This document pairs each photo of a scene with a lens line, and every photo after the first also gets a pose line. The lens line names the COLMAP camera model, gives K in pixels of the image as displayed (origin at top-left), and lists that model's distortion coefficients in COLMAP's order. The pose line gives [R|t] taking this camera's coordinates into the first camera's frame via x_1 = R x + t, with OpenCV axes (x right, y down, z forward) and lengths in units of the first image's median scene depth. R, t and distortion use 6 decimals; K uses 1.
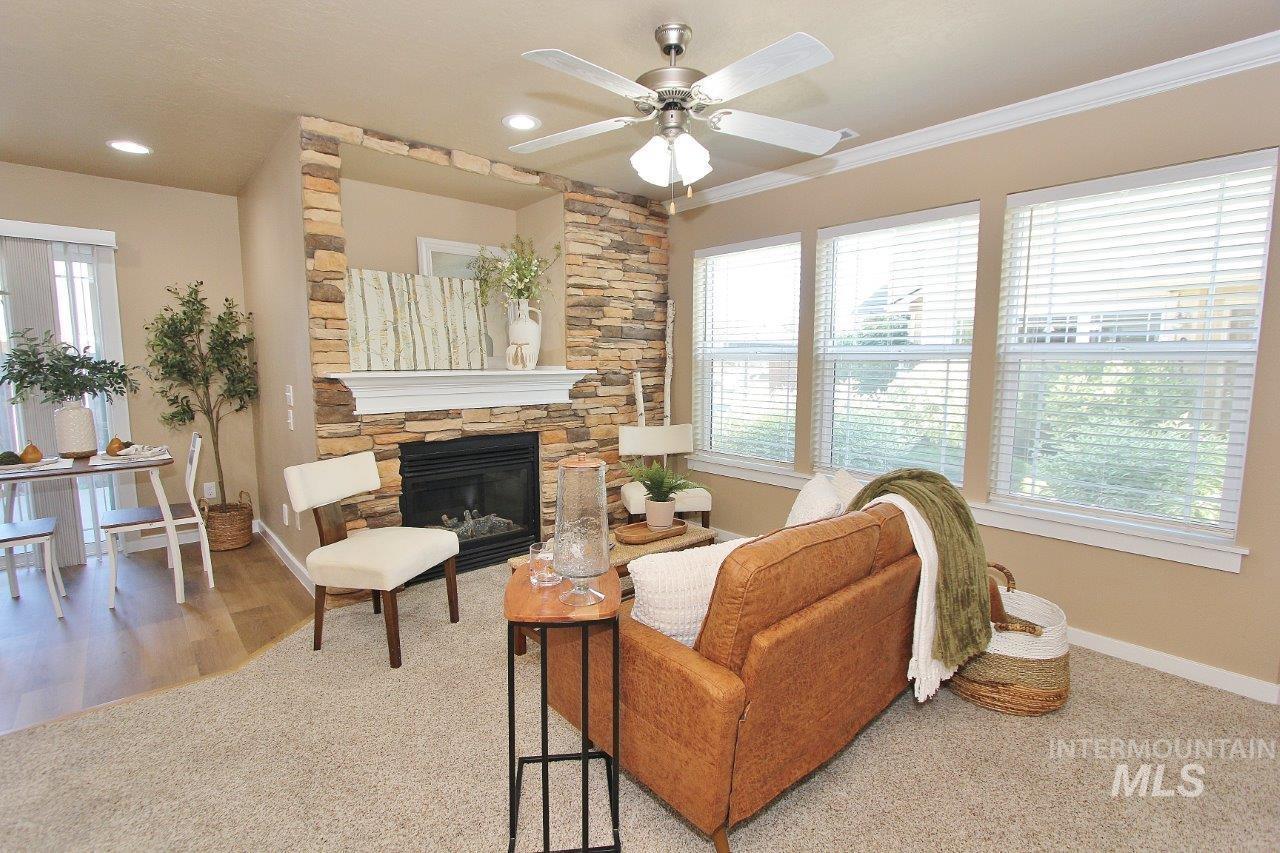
lens RADIAL K [[587.6, 0, 624.0], [0, 587.6, 426.5], [0, 0, 1]] dist [-0.012302, 0.000445]
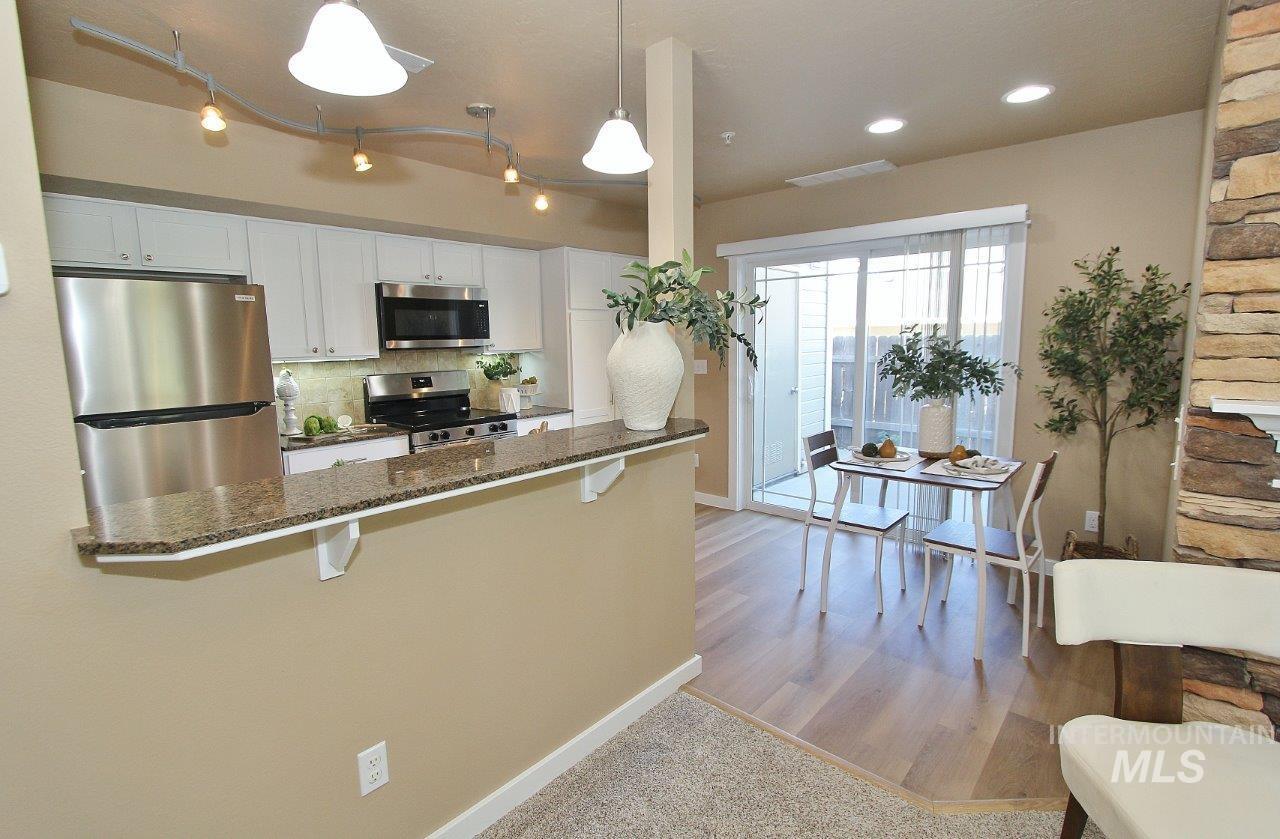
lens RADIAL K [[592.8, 0, 638.6], [0, 592.8, 421.3], [0, 0, 1]] dist [-0.011560, -0.007358]
pose [[0.129523, 0.135307, -0.982301, -0.048975], [-0.096351, 0.987676, 0.123343, -0.064616], [0.986884, 0.078670, 0.140964, 0.317333]]
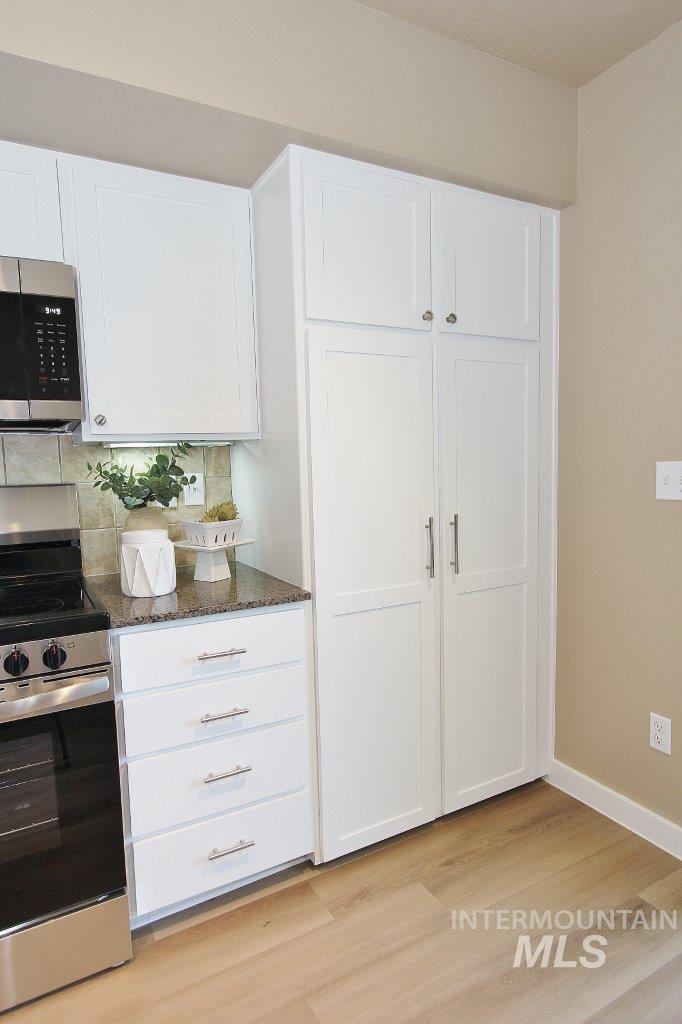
lens RADIAL K [[598.0, 0, 340.1], [0, 598.0, 516.7], [0, 0, 1]] dist [-0.004802, 0.000532]
pose [[-0.202267, 0.101345, -0.974073, -0.788250], [-0.087376, 0.988797, 0.121020, -0.041034], [0.975425, 0.109589, -0.191146, 0.448049]]
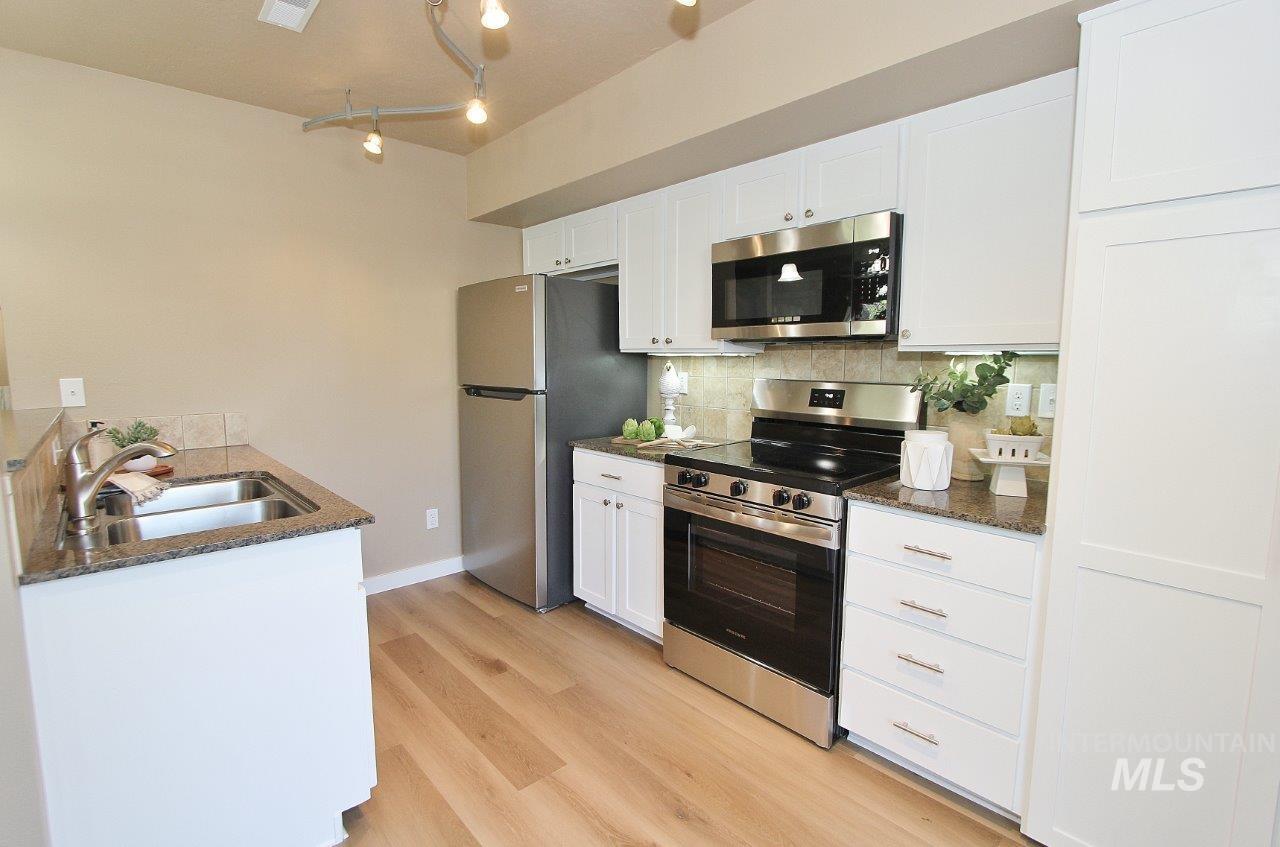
lens RADIAL K [[602.4, 0, 633.6], [0, 602.4, 421.4], [0, 0, 1]] dist [-0.012296, 0.000239]
pose [[-0.999848, 0.001219, -0.017420, -0.932385], [-0.002664, 0.975229, 0.221182, -0.081855], [0.017258, 0.221195, -0.975077, 0.700820]]
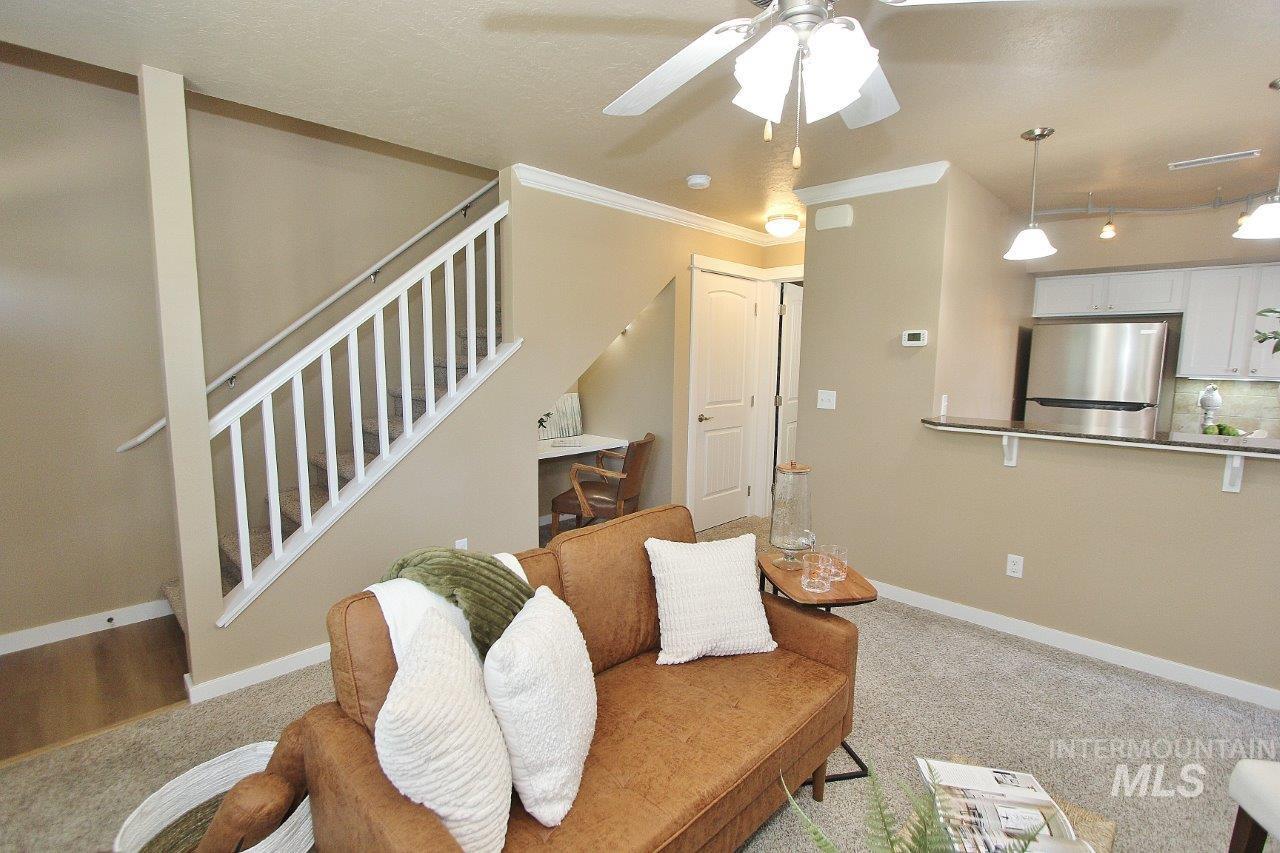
lens RADIAL K [[587.6, 0, 624.0], [0, 587.6, 426.5], [0, 0, 1]] dist [-0.012302, 0.000445]
pose [[-0.996580, -0.004336, -0.082516, 0.170846], [-0.023469, 0.972348, 0.232353, -0.130397], [0.079227, 0.233495, -0.969125, 0.885360]]
